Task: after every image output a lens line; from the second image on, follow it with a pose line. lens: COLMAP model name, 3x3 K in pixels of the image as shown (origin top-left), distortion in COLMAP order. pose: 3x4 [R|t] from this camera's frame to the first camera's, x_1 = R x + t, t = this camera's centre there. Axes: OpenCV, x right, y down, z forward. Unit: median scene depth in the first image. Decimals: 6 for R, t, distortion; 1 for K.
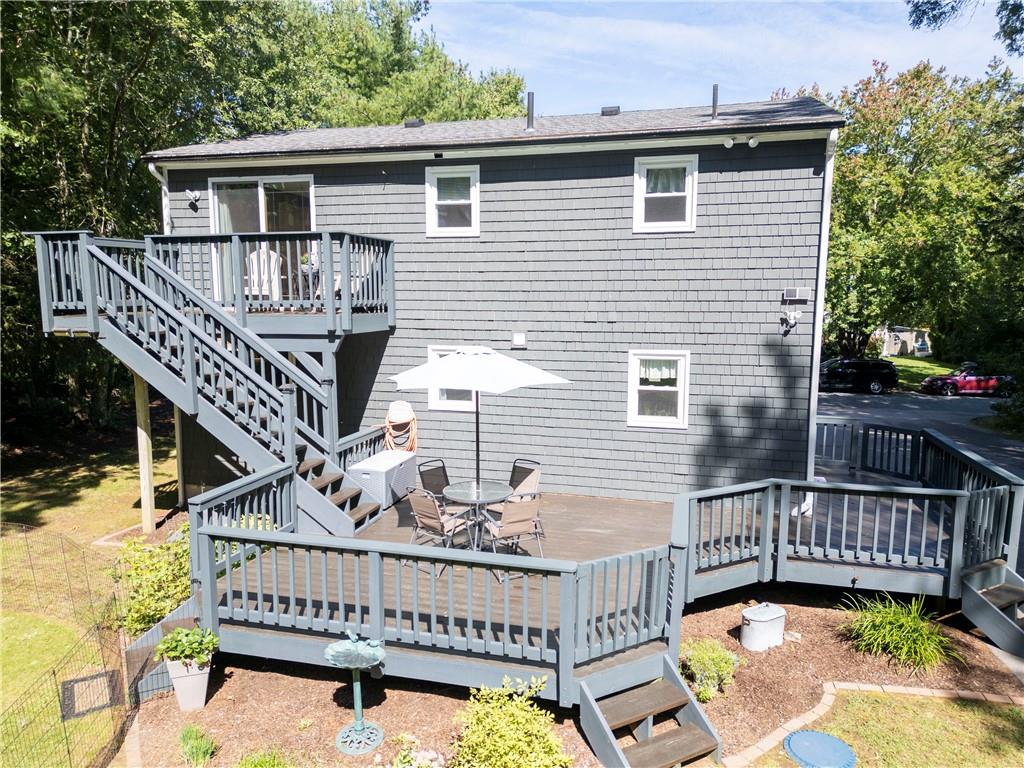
lens RADIAL K [[719.7, 0, 510.8], [0, 719.7, 388.6], [0, 0, 1]] dist [0.077425, -0.073261]
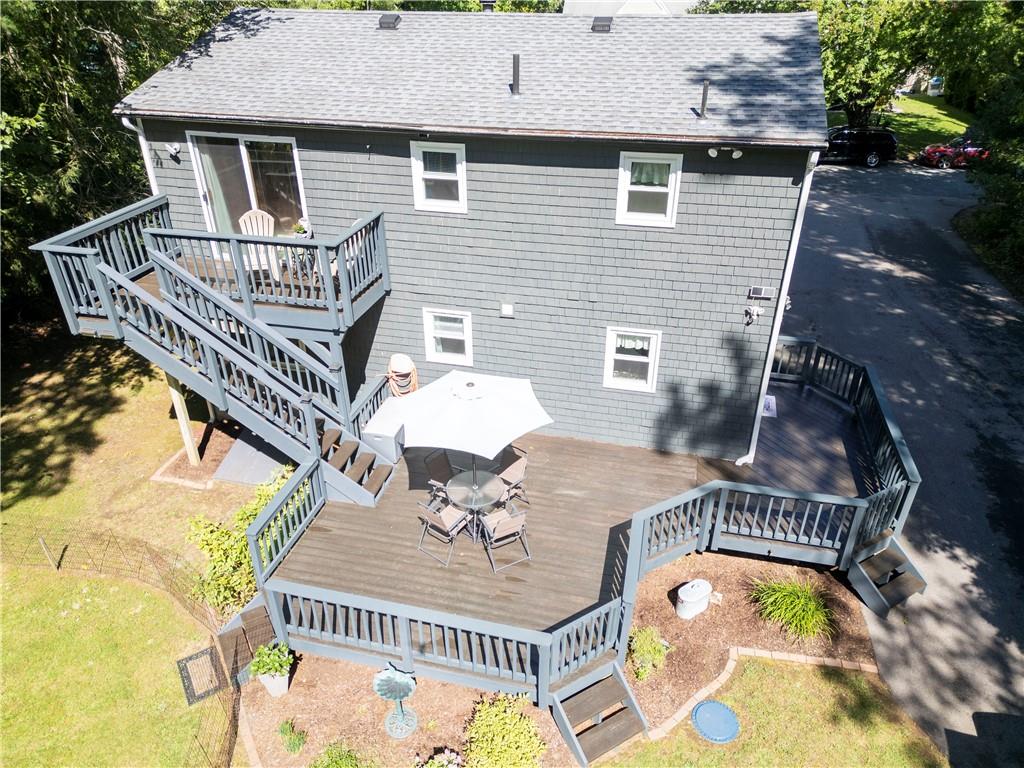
lens RADIAL K [[719.7, 0, 510.8], [0, 719.7, 388.6], [0, 0, 1]] dist [0.077425, -0.073261]
pose [[0.999815, -0.015760, 0.011025, 0.003394], [0.010160, 0.919463, 0.393045, -0.406428], [-0.016332, -0.392860, 0.919453, -0.044986]]
